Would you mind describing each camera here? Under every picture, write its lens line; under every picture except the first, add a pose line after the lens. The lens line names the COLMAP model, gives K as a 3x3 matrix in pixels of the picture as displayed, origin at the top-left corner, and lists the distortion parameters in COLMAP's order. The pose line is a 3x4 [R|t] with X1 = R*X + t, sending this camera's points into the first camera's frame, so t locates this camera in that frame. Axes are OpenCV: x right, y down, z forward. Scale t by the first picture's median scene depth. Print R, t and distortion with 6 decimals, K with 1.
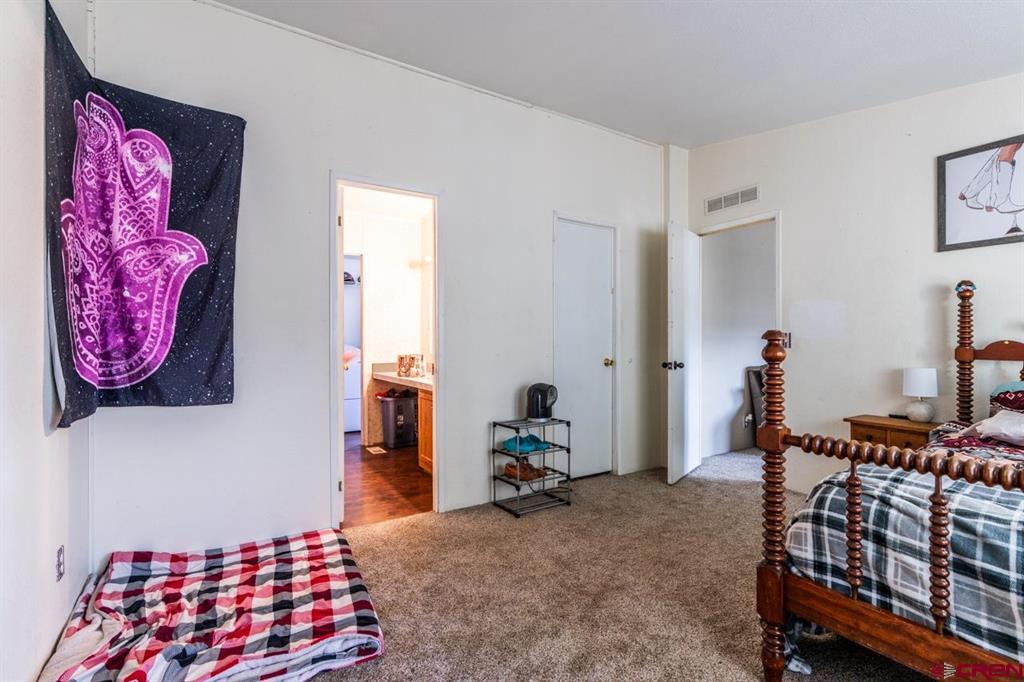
lens RADIAL K [[463.9, 0, 512.0], [0, 463.9, 341.0], [0, 0, 1]] dist [-0.001551, -0.000332]
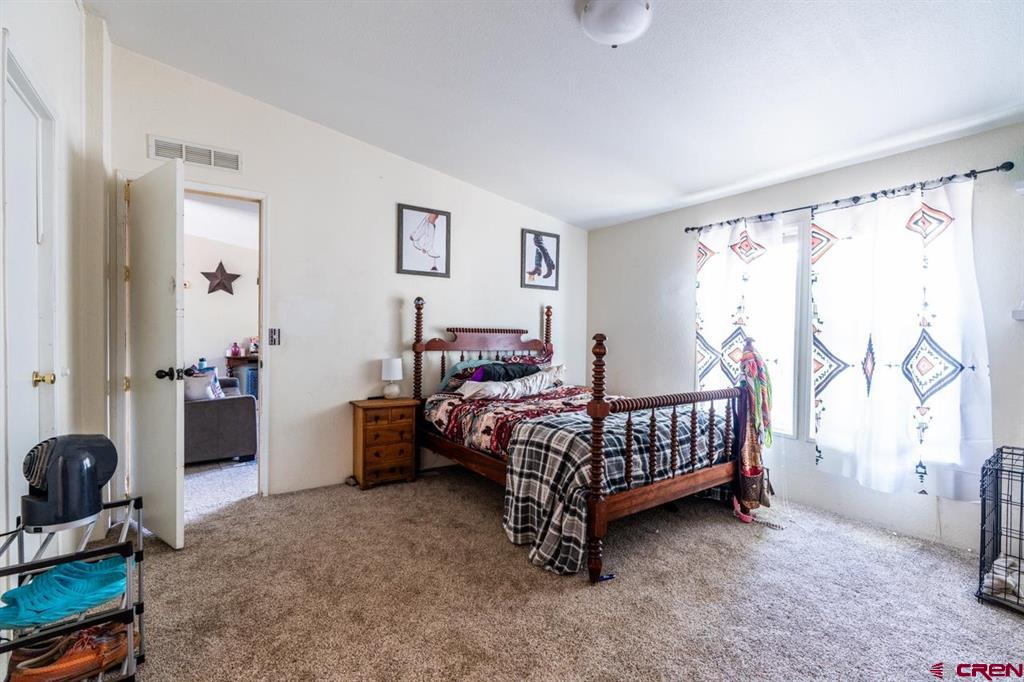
lens RADIAL K [[463.9, 0, 512.0], [0, 463.9, 341.0], [0, 0, 1]] dist [-0.001551, -0.000332]
pose [[-0.045672, -0.008972, 0.998916, -0.476508], [-0.008262, 0.999929, 0.008603, -0.006291], [-0.998922, -0.007860, -0.045743, 0.736432]]
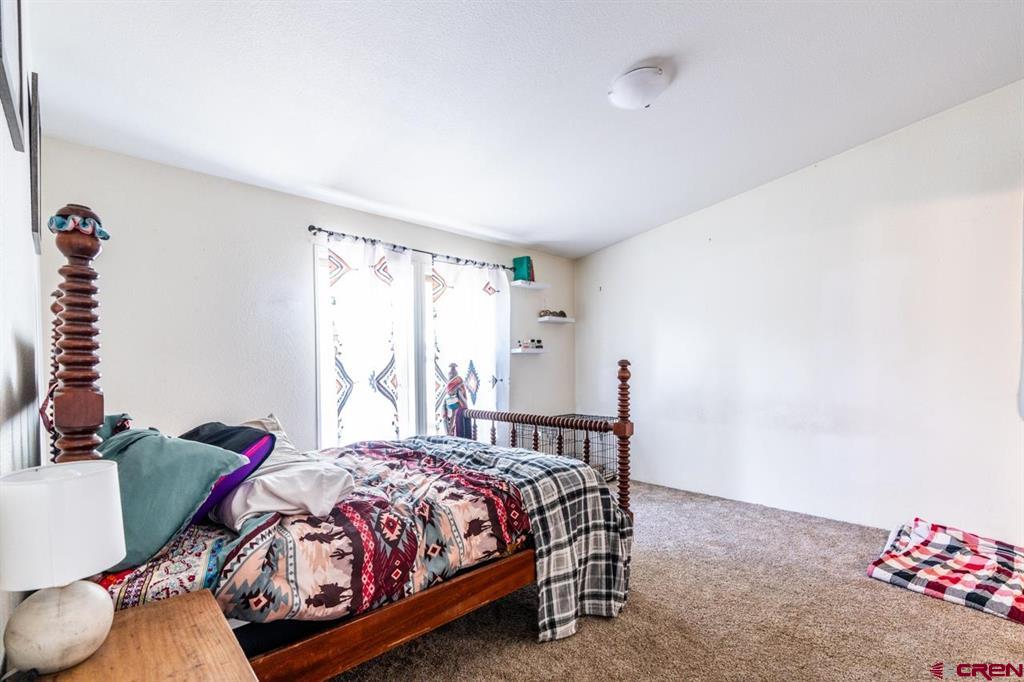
lens RADIAL K [[473.5, 0, 511.9], [0, 473.5, 368.0], [0, 0, 1]] dist [-0.000889, -0.000099]
pose [[-0.979822, 0.005236, -0.199801, 0.668941], [0.004127, 0.999974, 0.005967, -0.003447], [0.199827, 0.005022, -0.979818, 1.361345]]
